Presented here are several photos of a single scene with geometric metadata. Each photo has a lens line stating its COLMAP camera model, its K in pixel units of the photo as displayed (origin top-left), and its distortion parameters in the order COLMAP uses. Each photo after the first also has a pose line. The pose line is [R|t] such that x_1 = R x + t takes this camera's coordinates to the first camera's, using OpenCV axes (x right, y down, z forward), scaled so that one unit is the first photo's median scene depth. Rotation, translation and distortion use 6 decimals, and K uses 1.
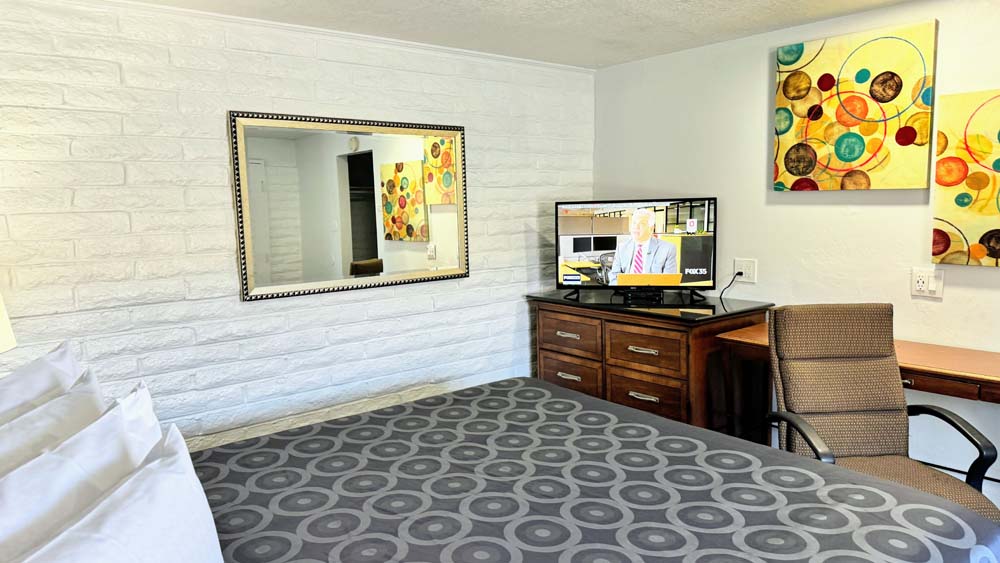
lens RADIAL K [[702.8, 0, 498.3], [0, 702.8, 274.5], [0, 0, 1]] dist [0.056475, -0.070026]
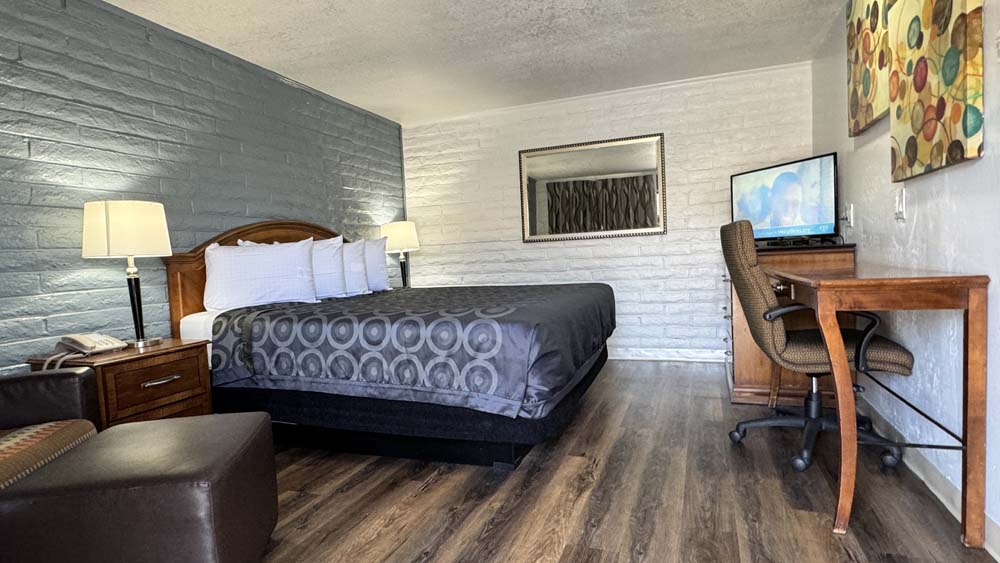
lens RADIAL K [[540.5, 0, 493.3], [0, 540.5, 284.8], [0, 0, 1]] dist [-0.010268, 0.002050]
pose [[0.488296, 0.042877, -0.871624, 0.936174], [-0.053104, 0.998401, 0.019363, 0.130256], [0.871061, 0.036832, 0.489792, 0.156420]]
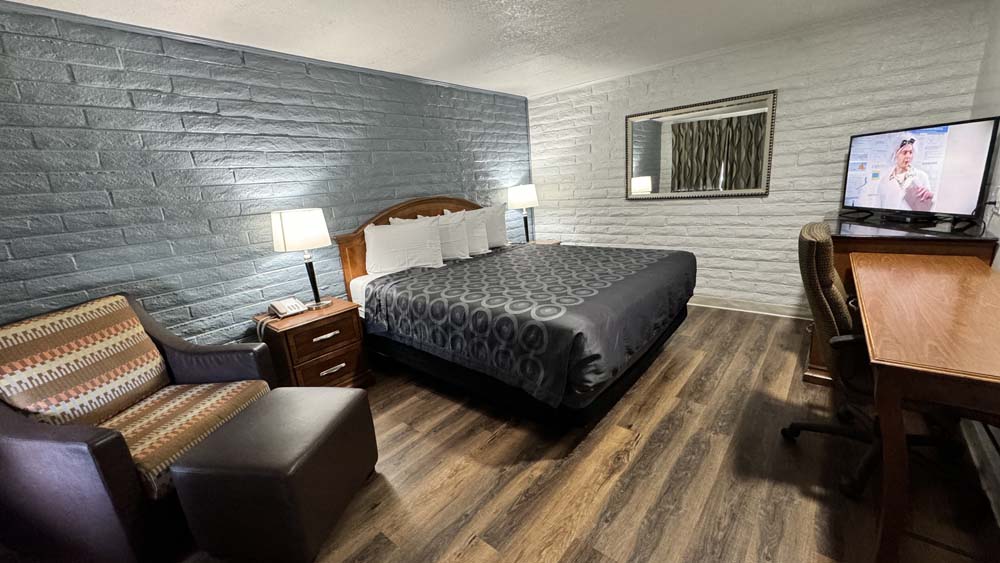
lens RADIAL K [[397.3, 0, 497.1], [0, 397.3, 282.2], [0, 0, 1]] dist [-0.007100, 0.001127]
pose [[0.171541, 0.249915, -0.952951, 0.867278], [-0.026136, 0.968104, 0.249184, -0.015015], [0.984830, -0.017839, 0.172601, 0.330925]]
